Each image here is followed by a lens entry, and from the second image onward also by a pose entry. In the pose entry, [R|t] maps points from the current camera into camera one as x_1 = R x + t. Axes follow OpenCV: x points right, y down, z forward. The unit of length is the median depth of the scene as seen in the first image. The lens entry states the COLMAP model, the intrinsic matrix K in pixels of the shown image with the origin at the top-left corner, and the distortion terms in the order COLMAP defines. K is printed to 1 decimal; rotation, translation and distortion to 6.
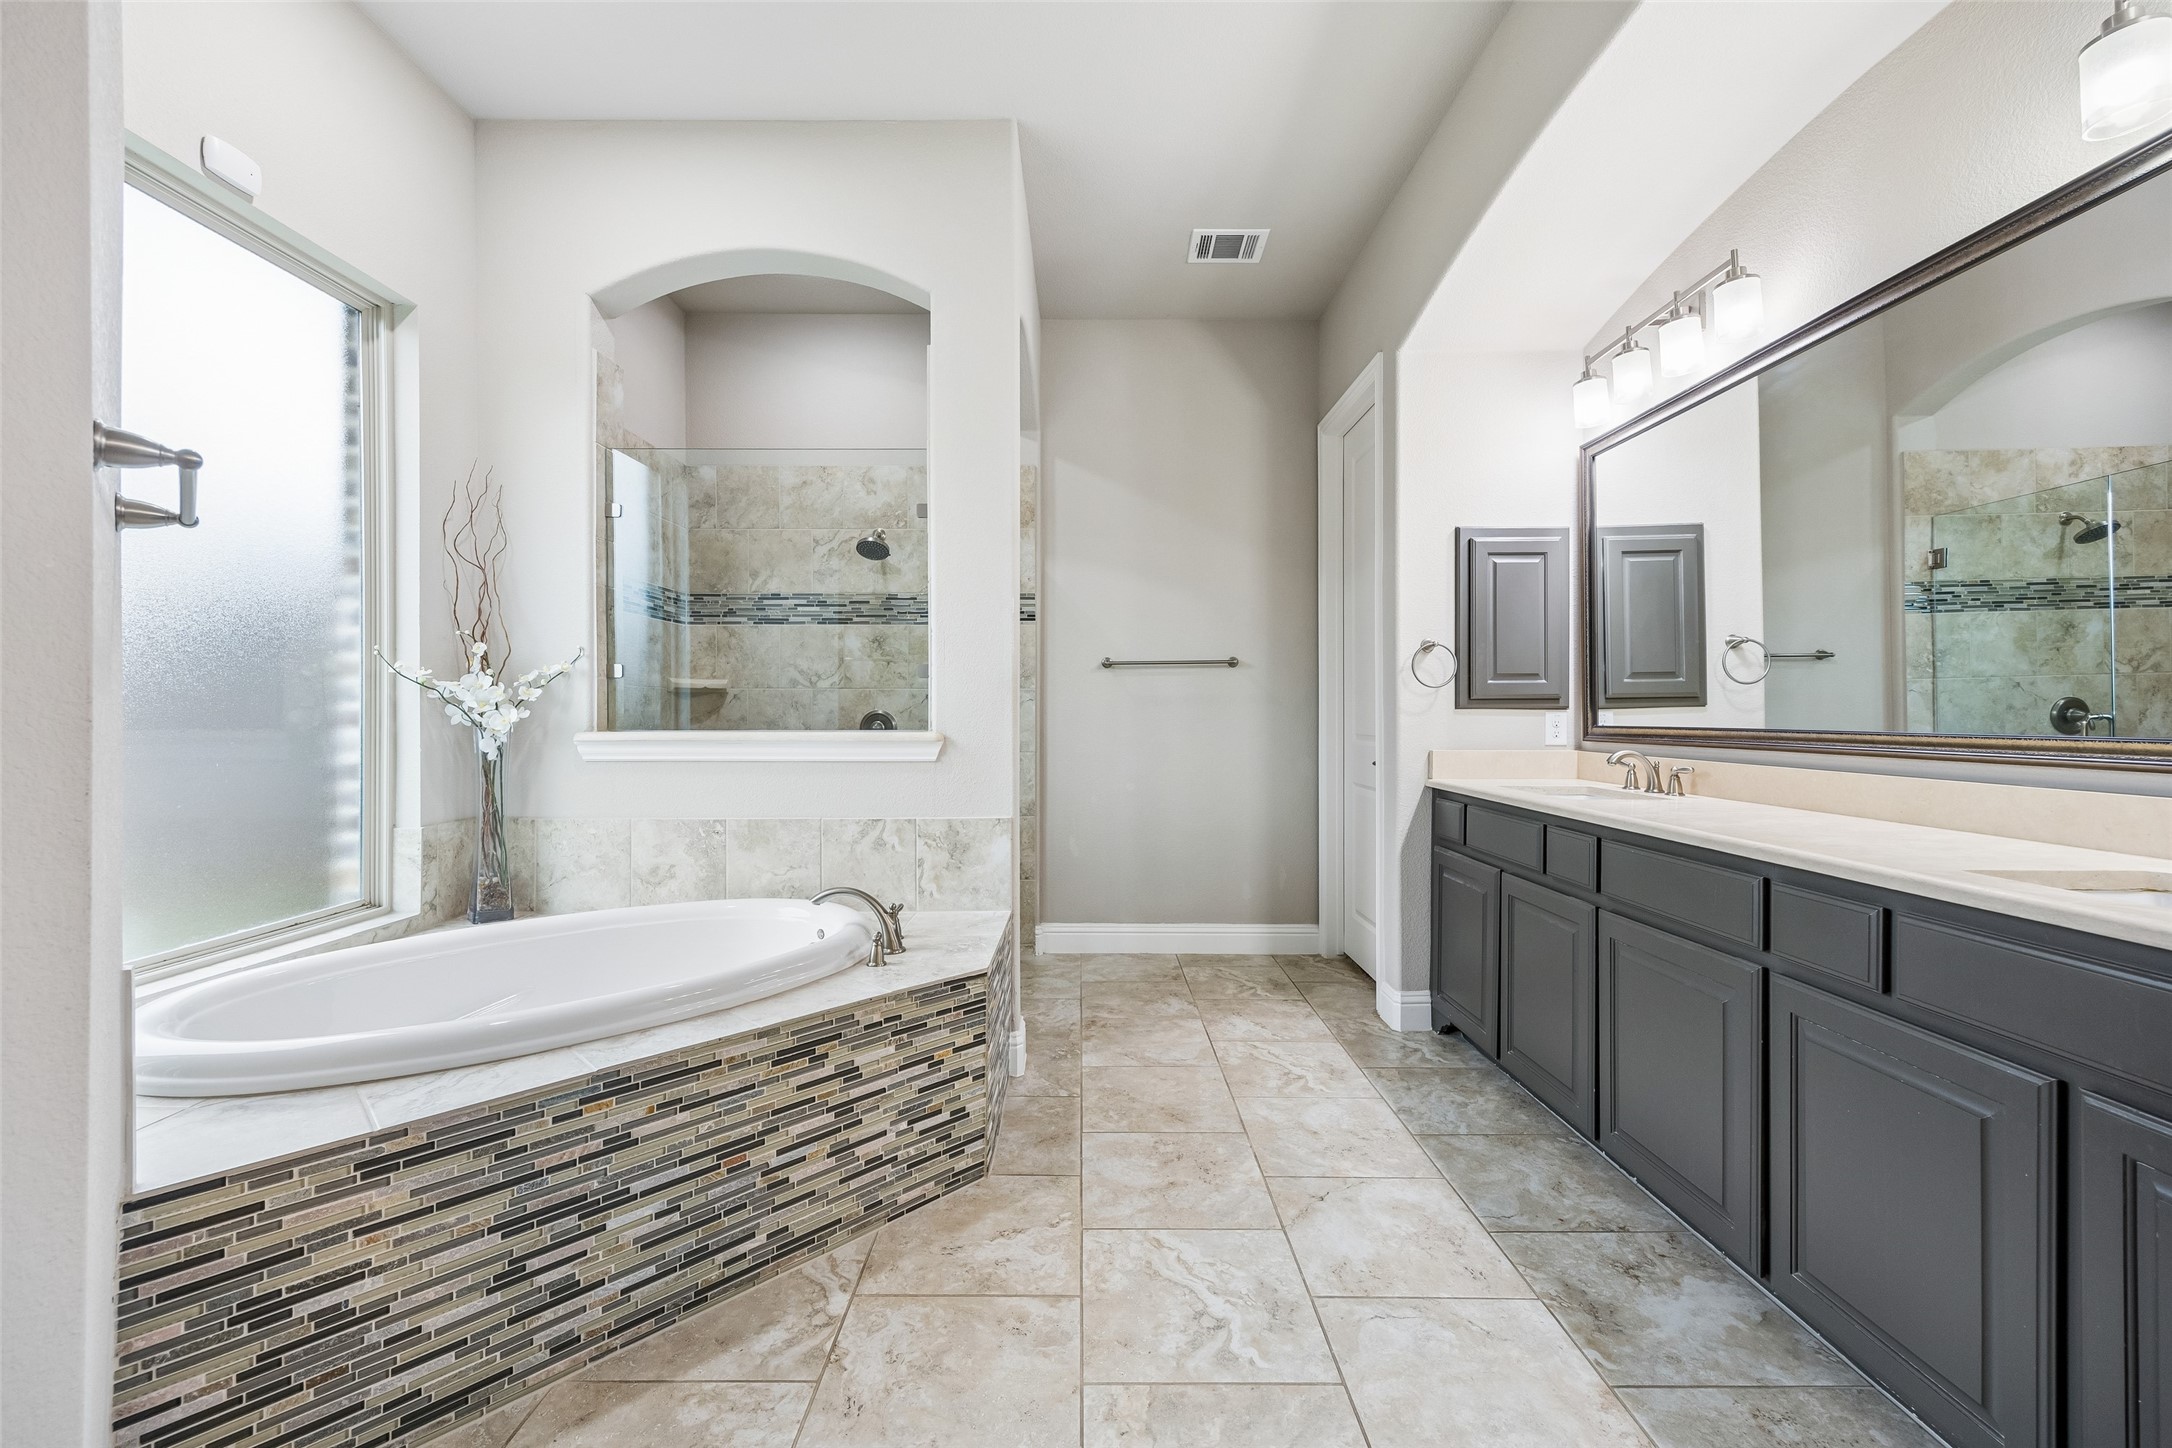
lens RADIAL K [[839.5, 0, 1080.5], [0, 839.5, 710.3], [0, 0, 1]] dist [-0.002104, -0.000112]
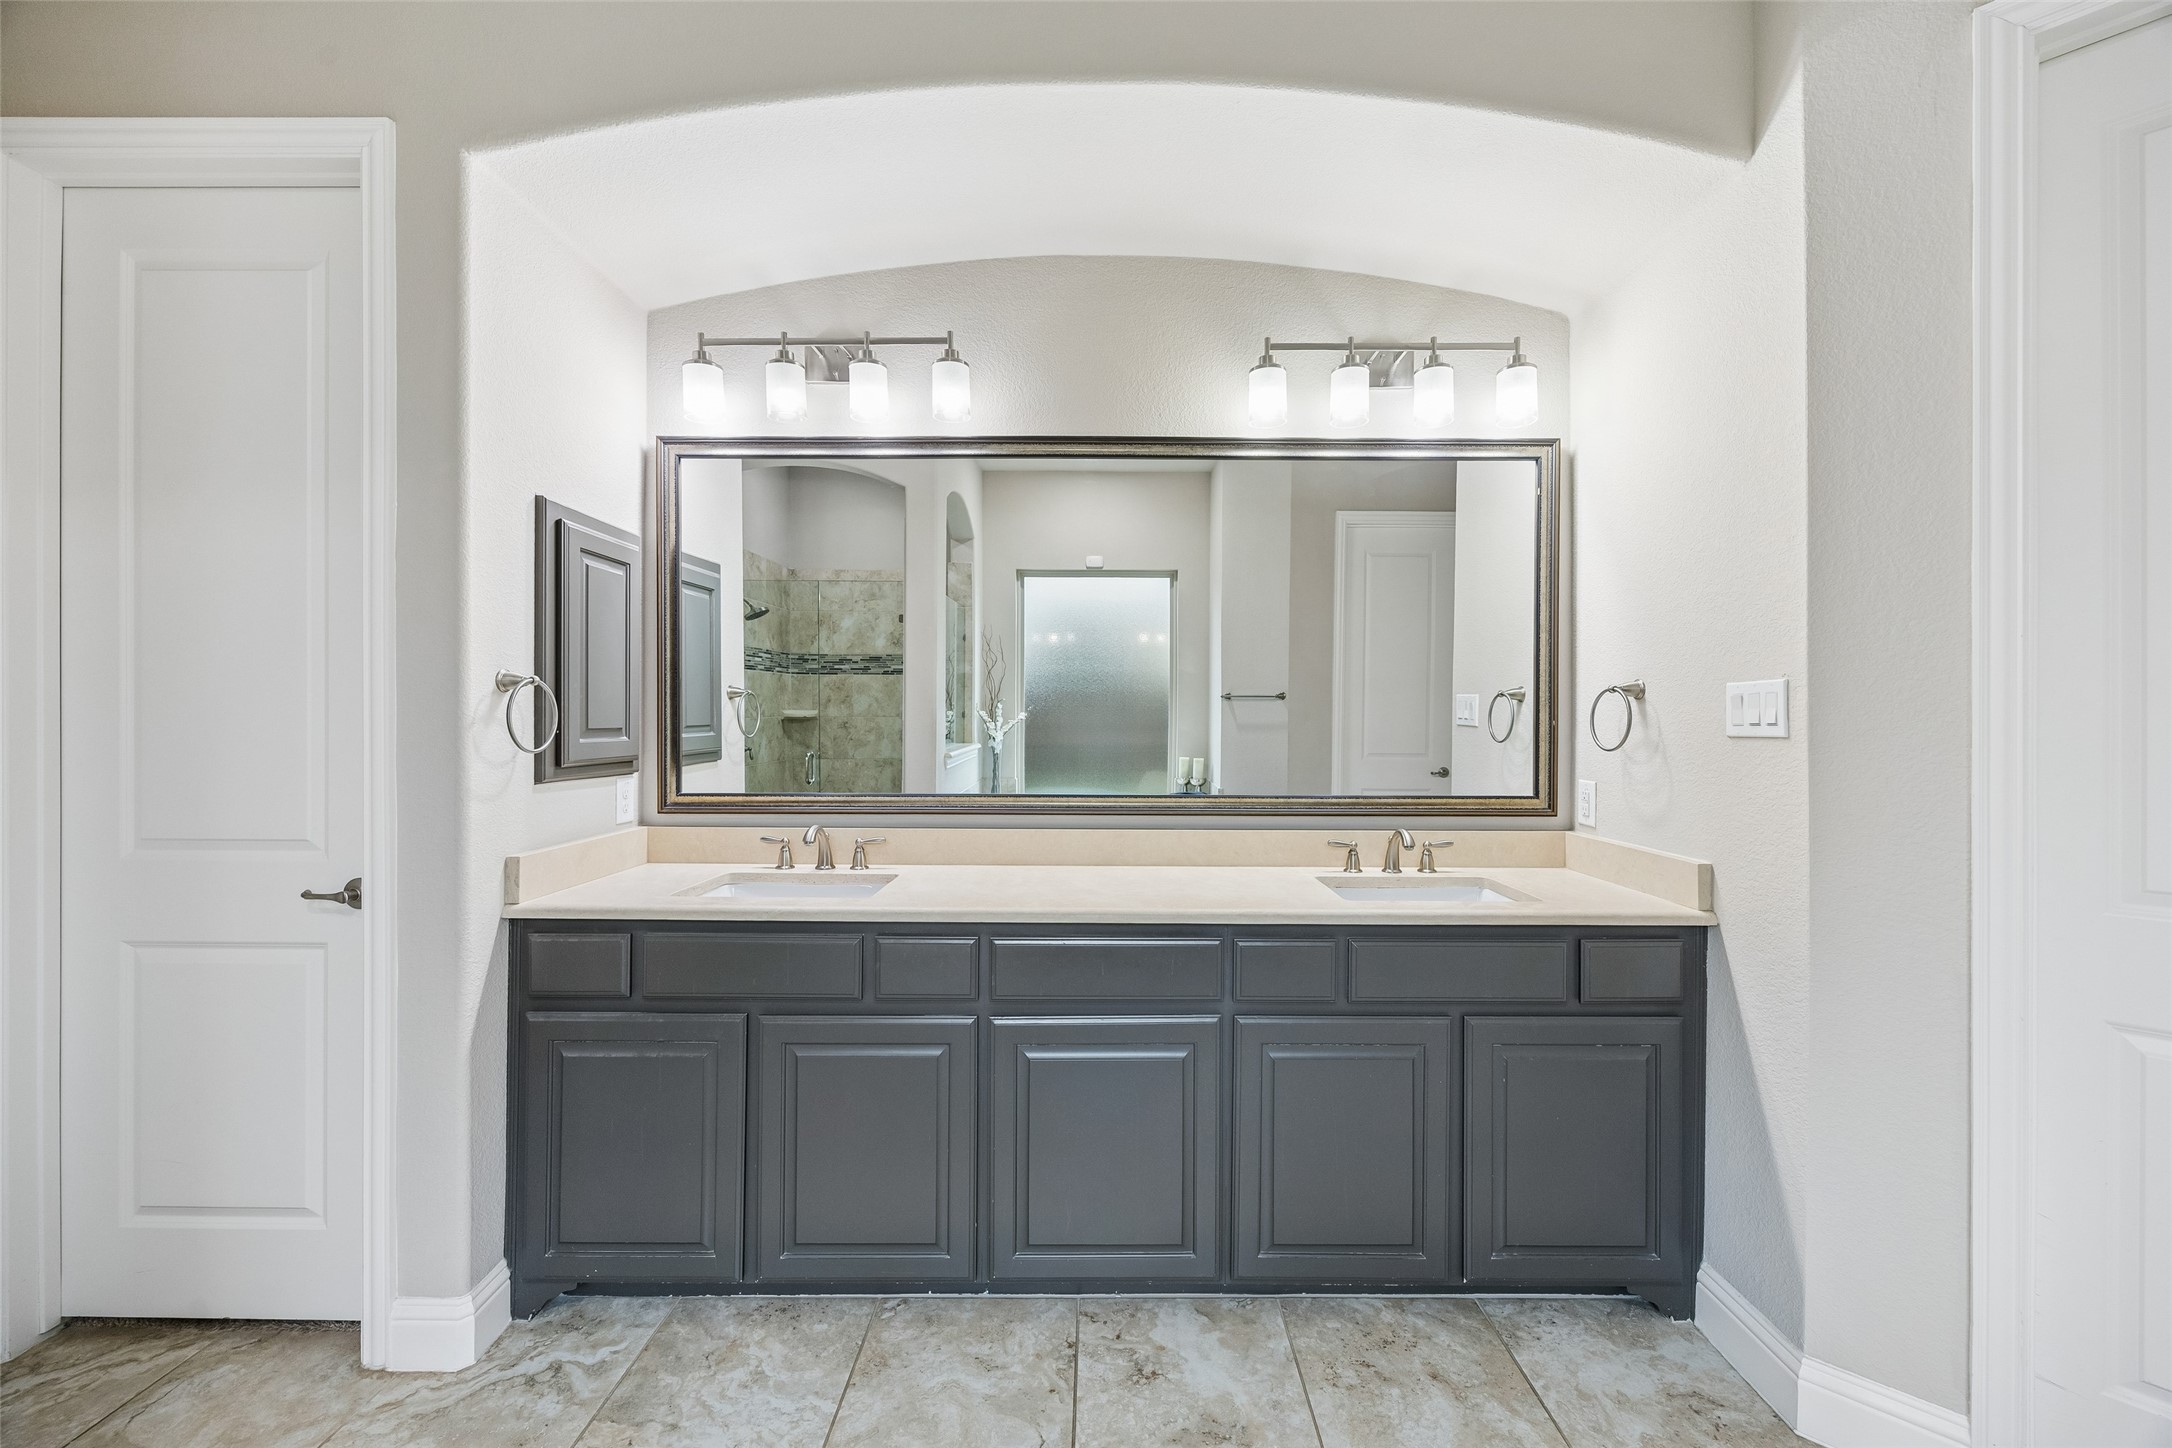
lens RADIAL K [[833.1, 0, 1086.0], [0, 833.1, 724.0], [0, 0, 1]] dist [-0.000692, -0.000165]
pose [[0.007953, -0.003510, 0.999962, -0.202220], [-0.004774, 0.999982, 0.003548, -0.059702], [-0.999957, -0.004802, 0.007936, 0.682493]]
